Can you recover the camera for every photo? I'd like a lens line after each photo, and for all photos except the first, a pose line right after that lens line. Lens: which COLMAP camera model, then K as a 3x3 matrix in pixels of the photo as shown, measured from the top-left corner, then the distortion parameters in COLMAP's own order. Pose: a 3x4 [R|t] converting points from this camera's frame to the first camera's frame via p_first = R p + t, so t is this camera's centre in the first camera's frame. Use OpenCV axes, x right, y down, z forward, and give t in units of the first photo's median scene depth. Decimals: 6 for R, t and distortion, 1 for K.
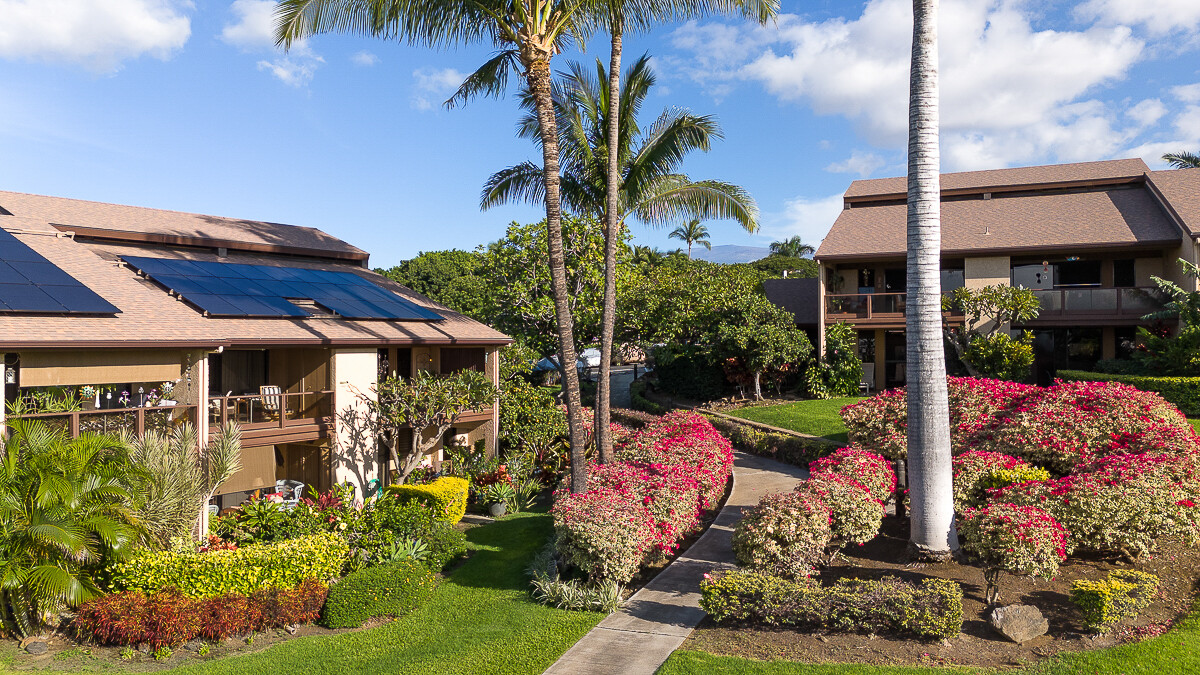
lens RADIAL K [[934.3, 0, 600.0], [0, 934.3, 337.5], [0, 0, 1]] dist [0.114212, -0.158762]
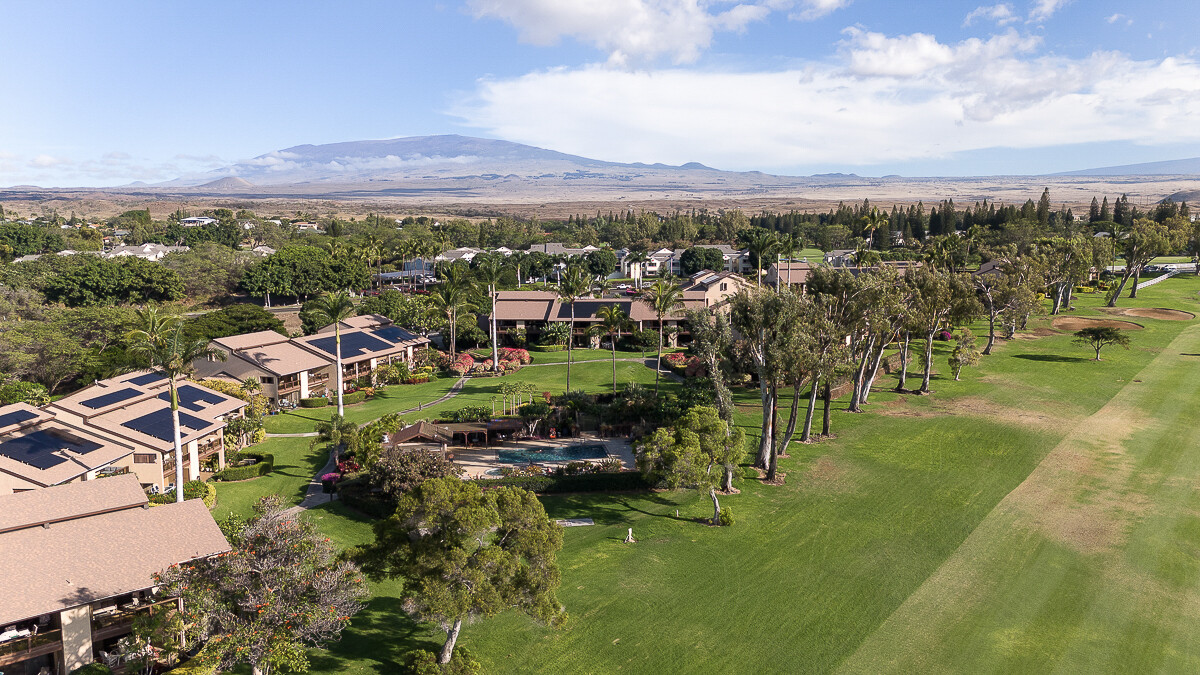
lens RADIAL K [[934.3, 0, 600.0], [0, 934.3, 337.5], [0, 0, 1]] dist [0.114212, -0.158762]
pose [[0.960299, -0.046267, 0.275109, -0.788433], [0.016086, 0.993694, 0.110965, -0.734862], [-0.278508, -0.102134, 0.954988, -5.392617]]
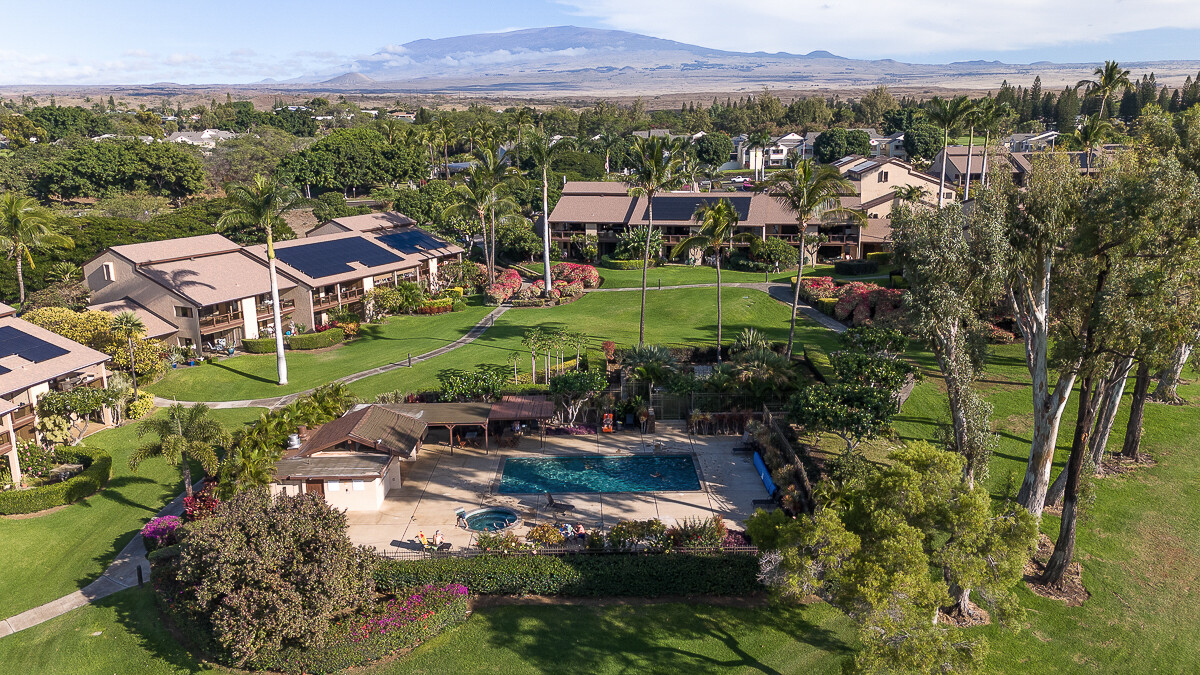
lens RADIAL K [[934.3, 0, 600.0], [0, 934.3, 337.5], [0, 0, 1]] dist [0.114212, -0.158762]
pose [[0.986953, -0.051060, 0.152700, -0.192139], [0.017320, 0.976549, 0.214600, -0.573276], [-0.160076, -0.209155, 0.964692, -3.522070]]
